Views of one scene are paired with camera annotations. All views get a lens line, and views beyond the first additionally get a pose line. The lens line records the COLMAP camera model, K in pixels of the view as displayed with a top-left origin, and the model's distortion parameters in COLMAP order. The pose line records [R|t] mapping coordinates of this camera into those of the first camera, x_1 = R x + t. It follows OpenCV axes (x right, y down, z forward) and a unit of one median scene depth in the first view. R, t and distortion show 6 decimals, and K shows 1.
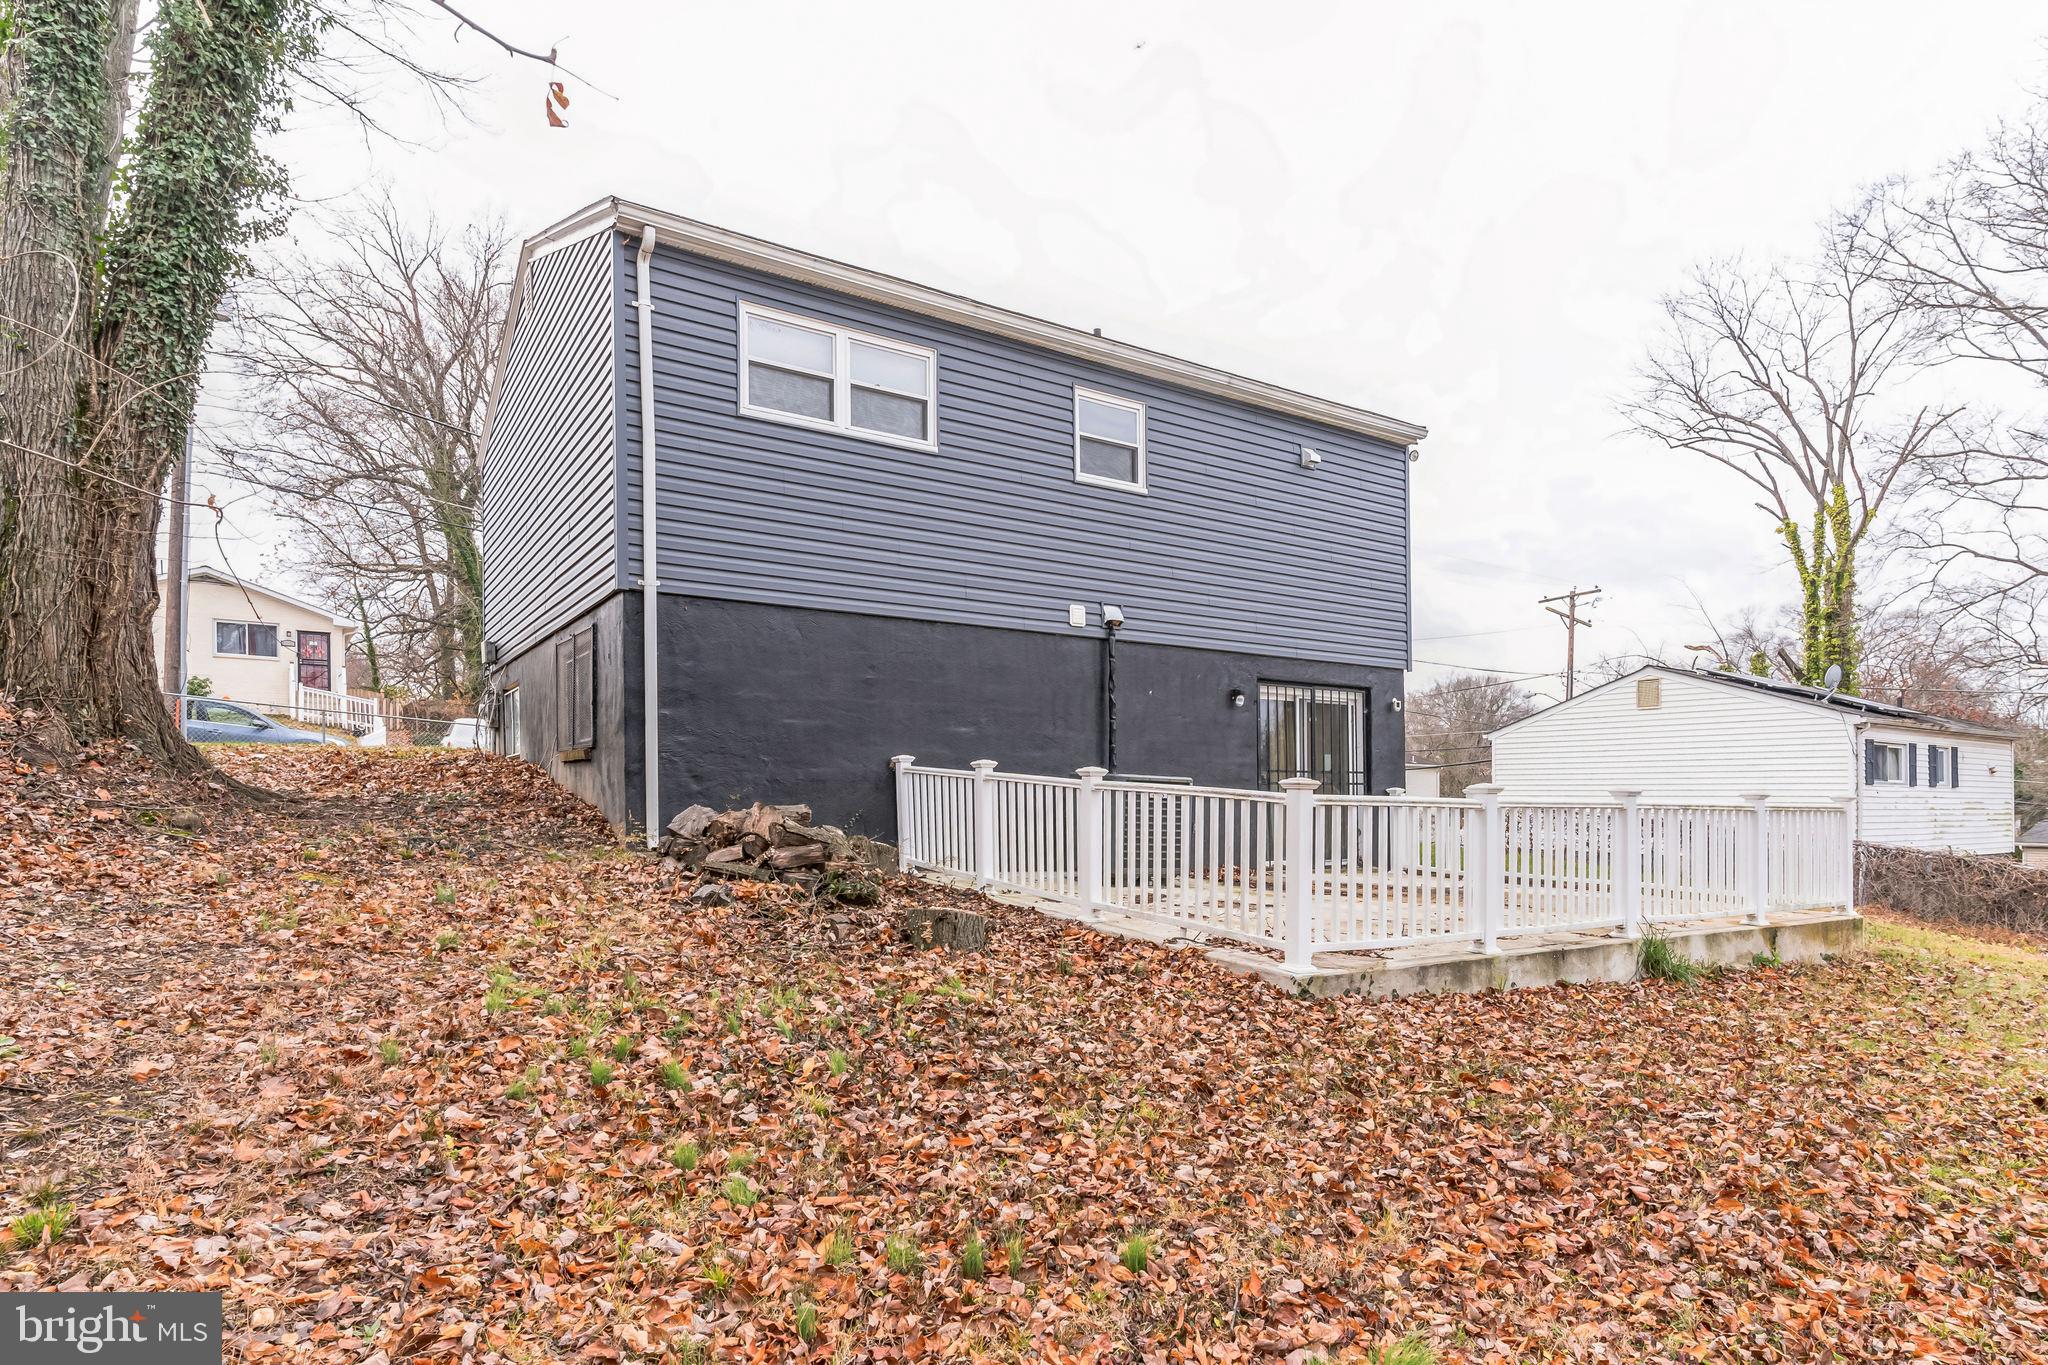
lens RADIAL K [[1057.0, 0, 1024.0], [0, 1057.0, 682.5], [0, 0, 1]] dist [-0.001637, -0.000070]
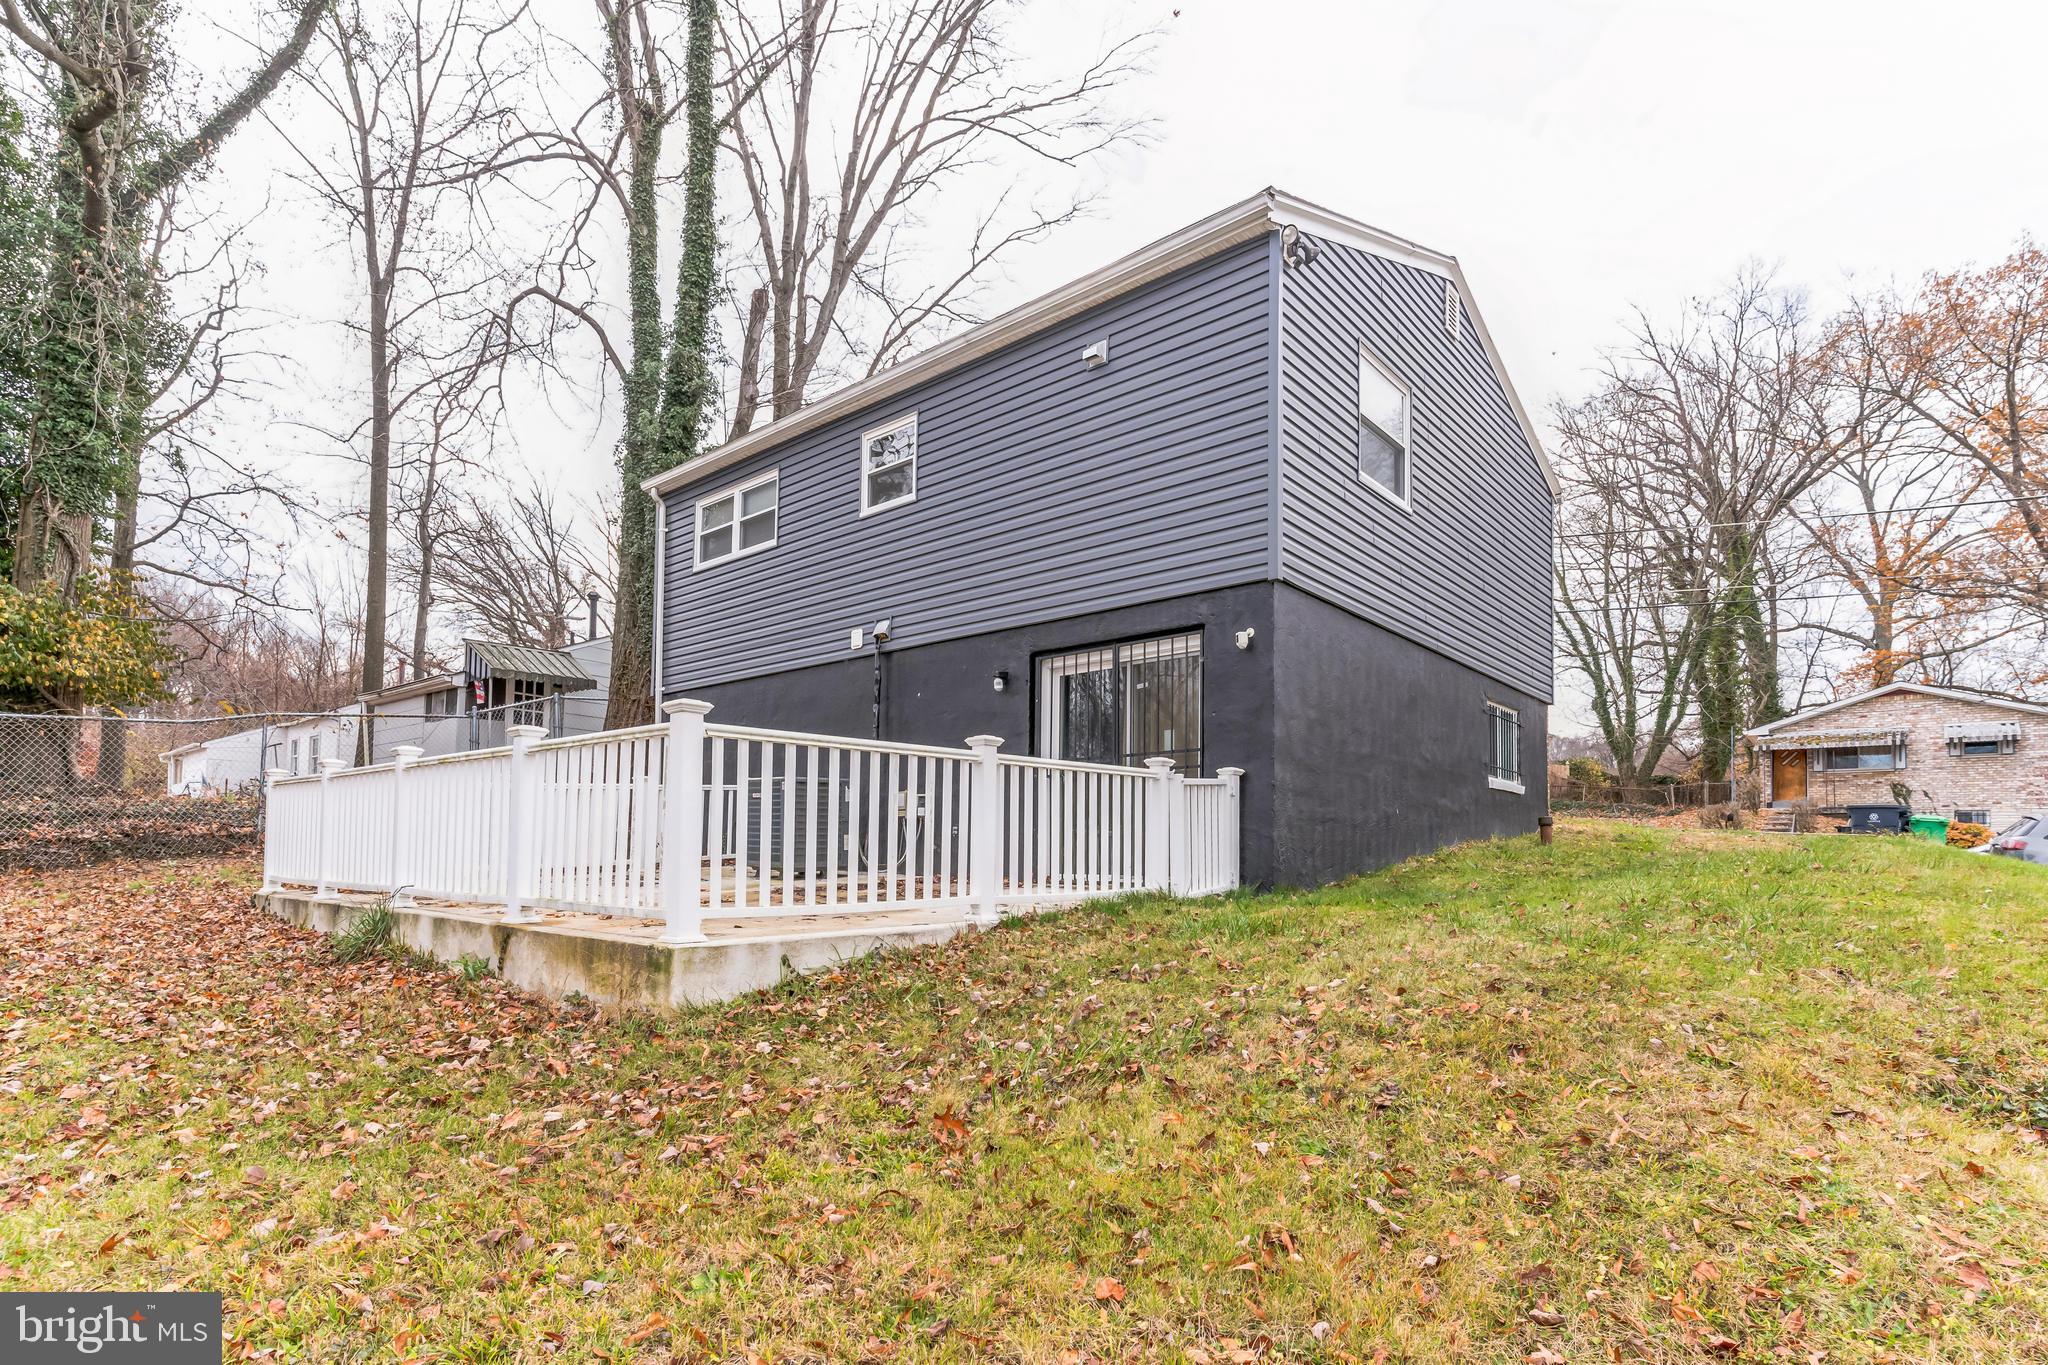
lens RADIAL K [[1011.3, 0, 1023.3], [0, 1011.3, 700.4], [0, 0, 1]] dist [0.001986, 0.000205]
pose [[0.297898, -0.150208, -0.942706, 1.072356], [0.098181, 0.987127, -0.126260, 0.147871], [0.949535, -0.054943, 0.308810, 0.827211]]
